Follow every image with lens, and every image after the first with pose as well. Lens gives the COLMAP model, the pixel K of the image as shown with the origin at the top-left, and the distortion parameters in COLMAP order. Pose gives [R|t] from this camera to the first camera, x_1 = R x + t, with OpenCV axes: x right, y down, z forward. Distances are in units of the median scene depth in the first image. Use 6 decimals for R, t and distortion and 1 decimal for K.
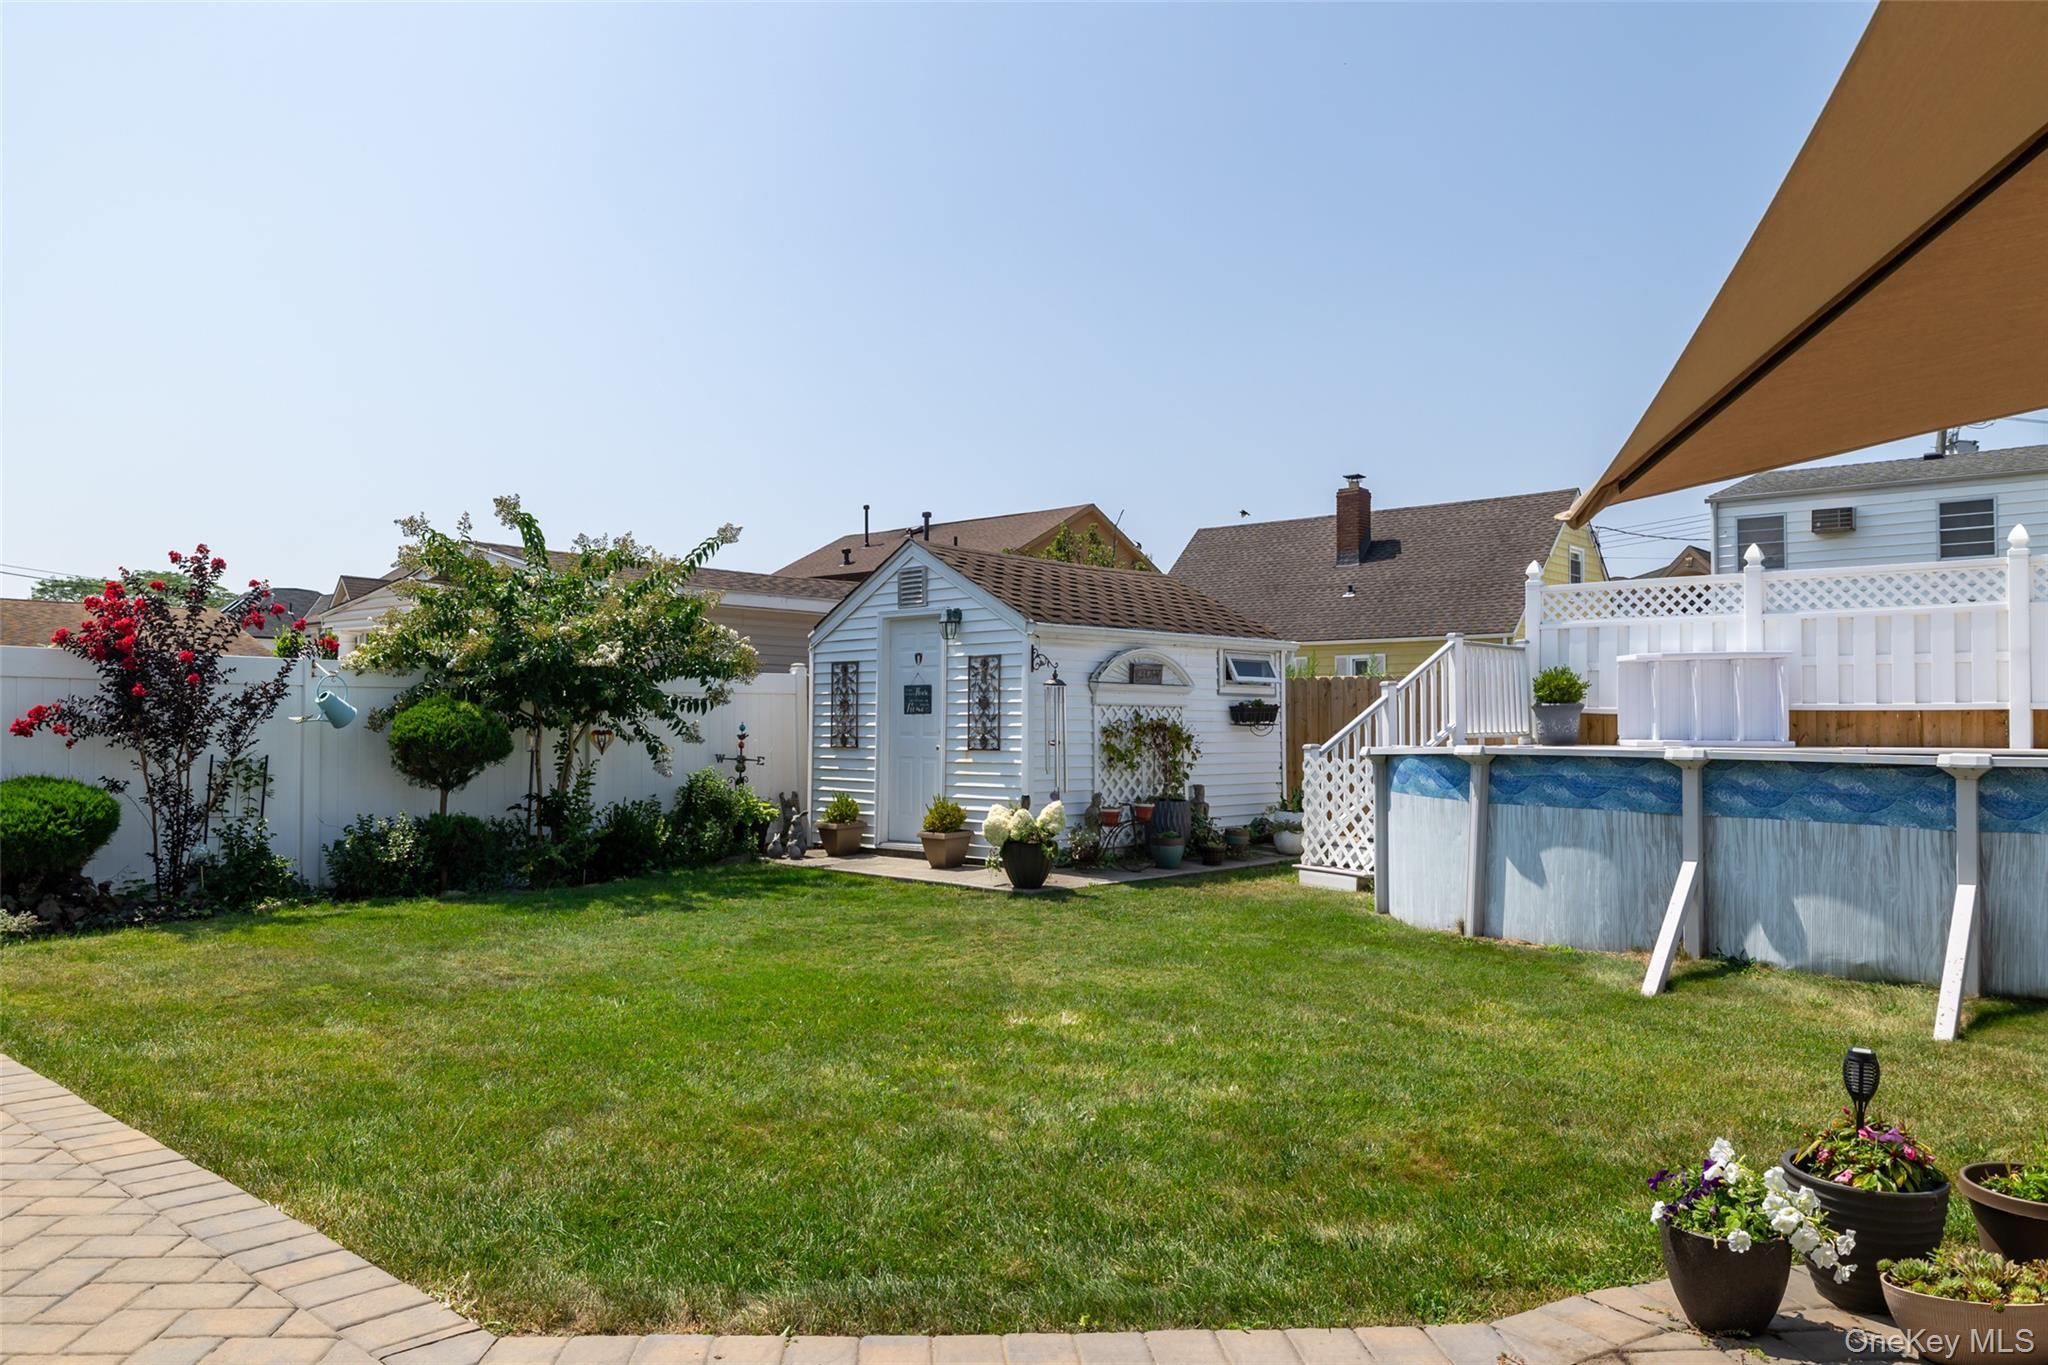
lens RADIAL K [[1487.3, 0, 1017.0], [0, 1487.3, 670.4], [0, 0, 1]] dist [0.000828, 0.004579]
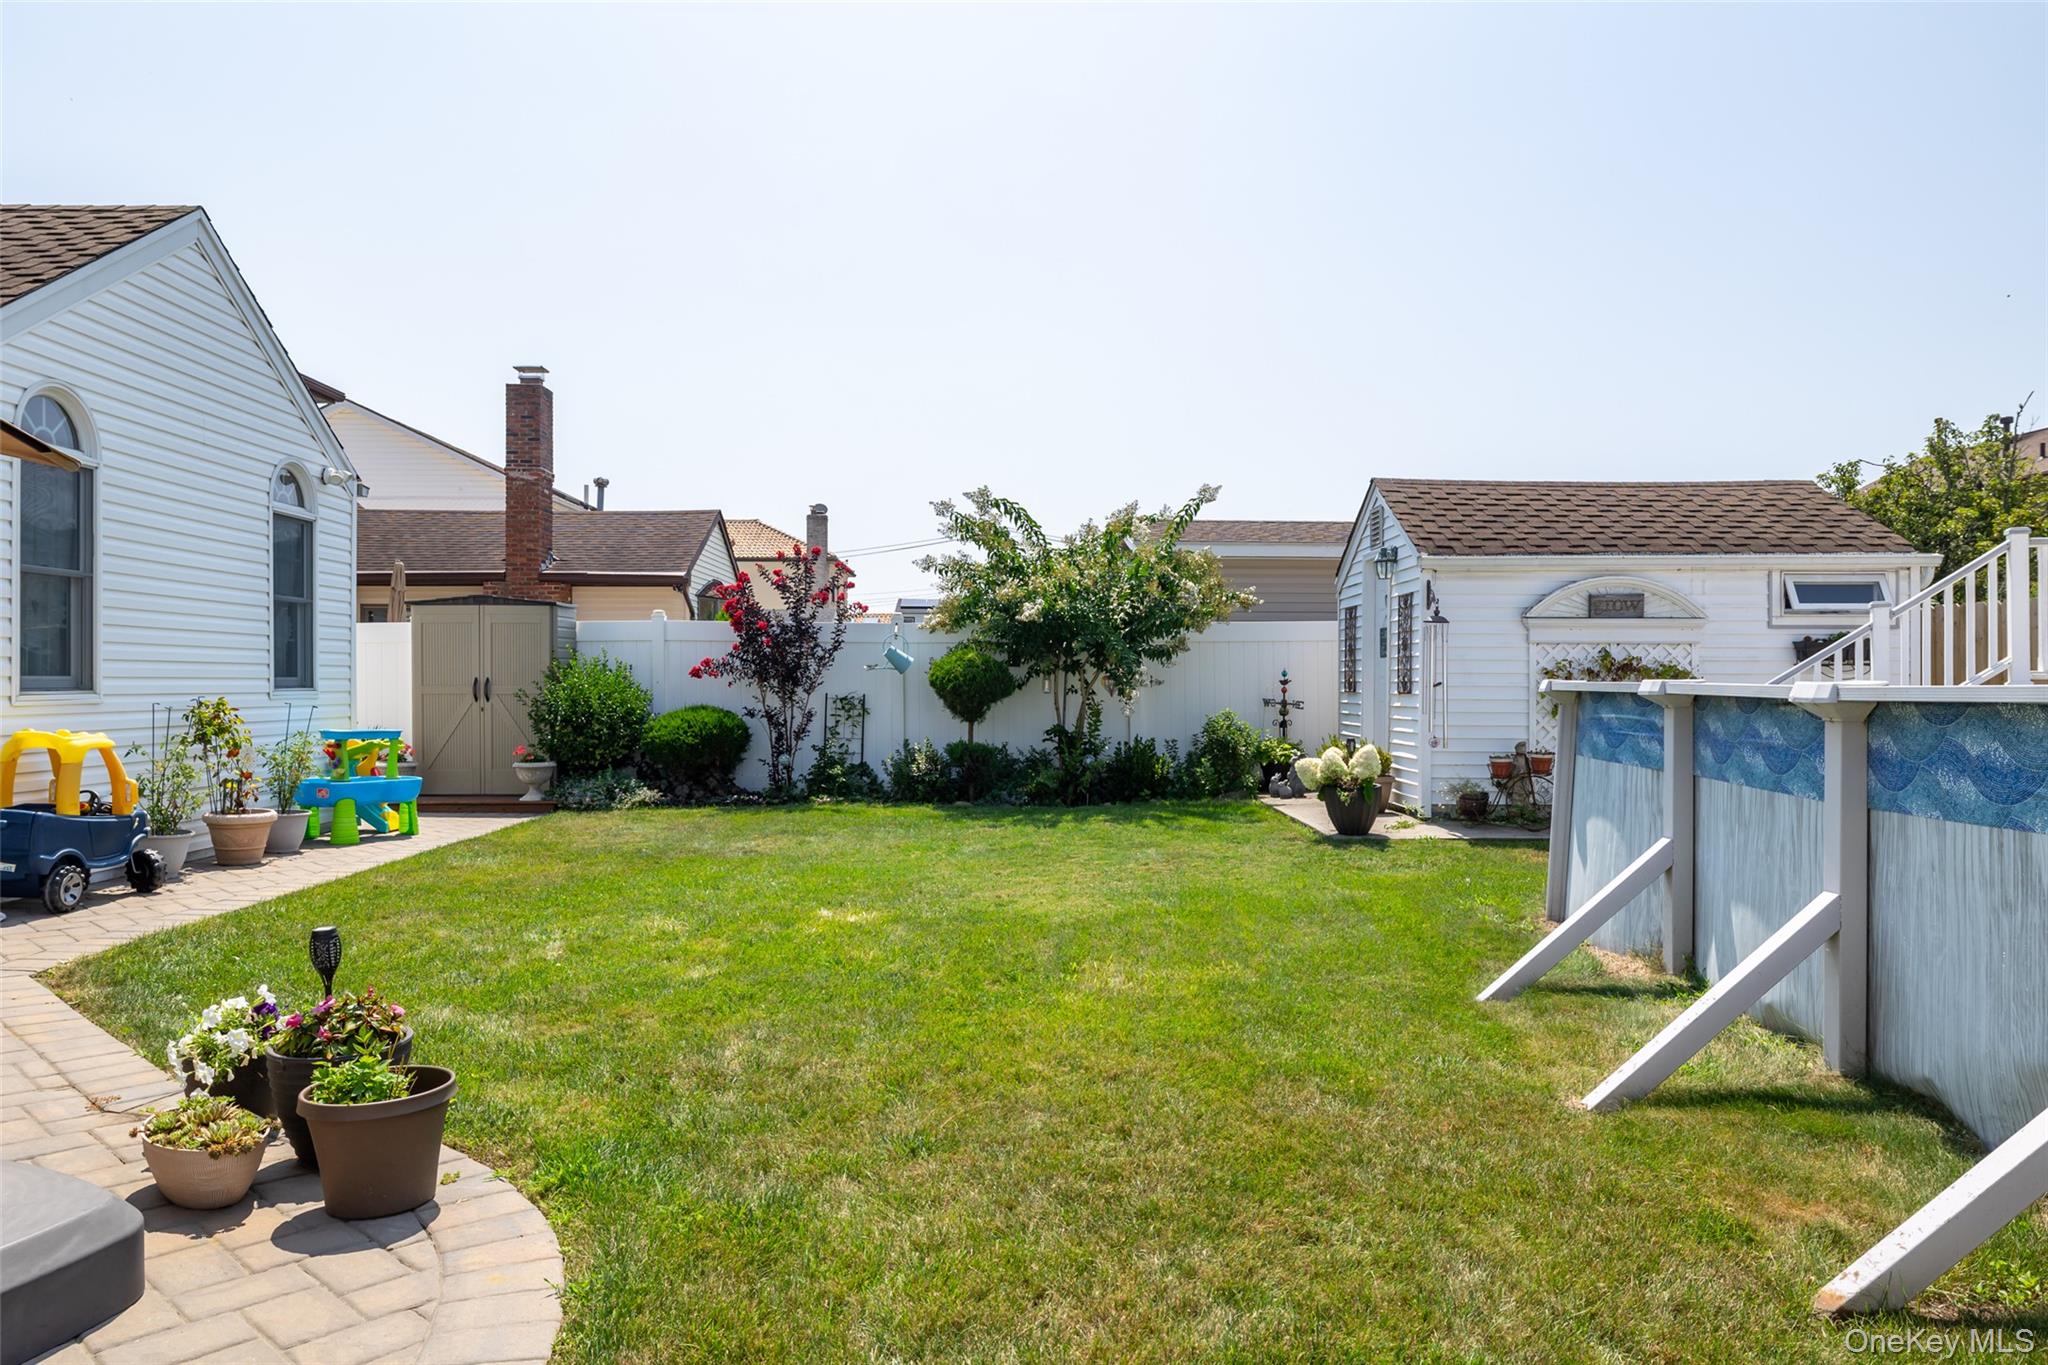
lens RADIAL K [[1416.7, 0, 1017.7], [0, 1416.7, 684.3], [0, 0, 1]] dist [0.040758, 0.000510]
pose [[0.675612, -0.001378, -0.737256, 0.567392], [0.027205, 0.999364, 0.023062, 0.023443], [0.736755, -0.035638, 0.675220, 0.235817]]
